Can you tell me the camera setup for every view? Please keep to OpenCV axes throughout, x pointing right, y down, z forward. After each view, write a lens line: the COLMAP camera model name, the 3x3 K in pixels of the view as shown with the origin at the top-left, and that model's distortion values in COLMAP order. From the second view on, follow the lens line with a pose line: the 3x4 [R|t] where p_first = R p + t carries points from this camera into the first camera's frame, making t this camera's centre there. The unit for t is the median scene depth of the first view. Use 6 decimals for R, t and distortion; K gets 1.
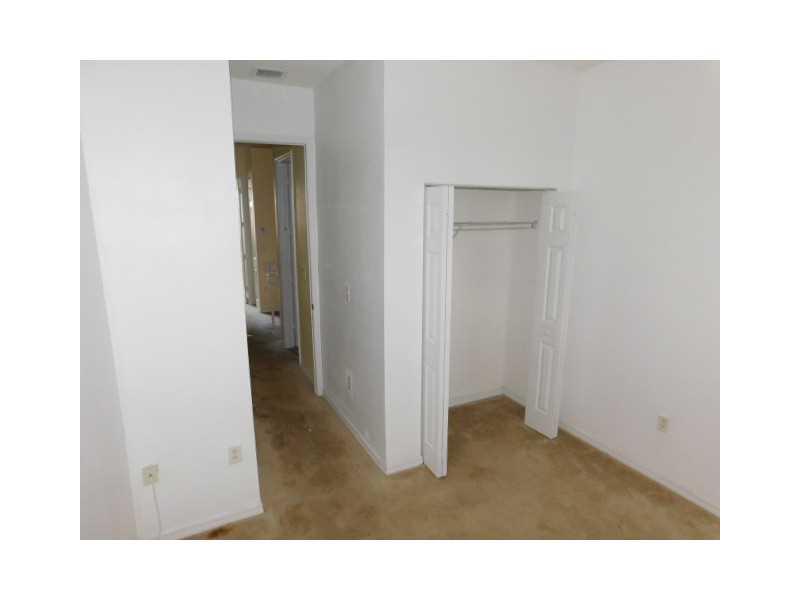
lens RADIAL K [[426.7, 0, 400.0], [0, 426.7, 300.0], [0, 0, 1]] dist [0.001529, 0.000459]
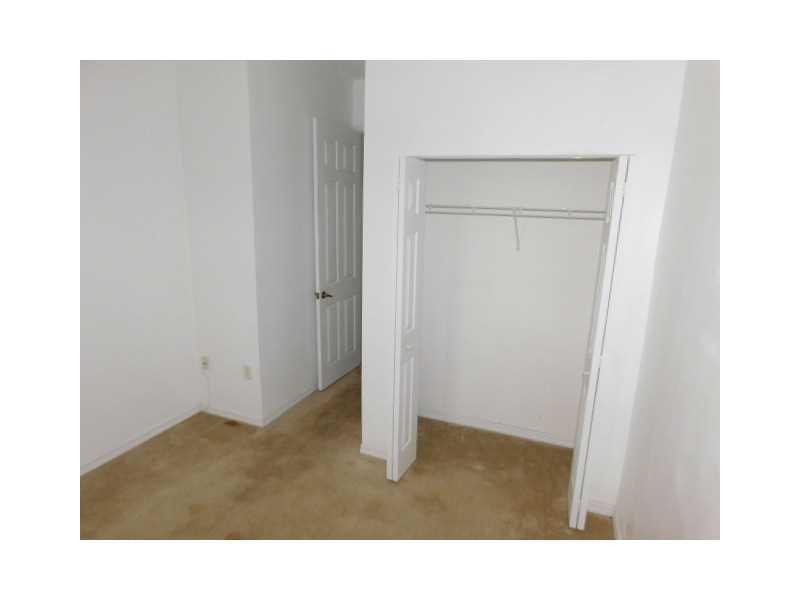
lens RADIAL K [[426.7, 0, 400.0], [0, 426.7, 300.0], [0, 0, 1]] dist [0.001529, 0.000459]
pose [[0.676051, 0.198946, -0.709489, 0.682252], [-0.188521, 0.977515, 0.094466, -0.052748], [0.712330, 0.069890, 0.698356, 0.349305]]
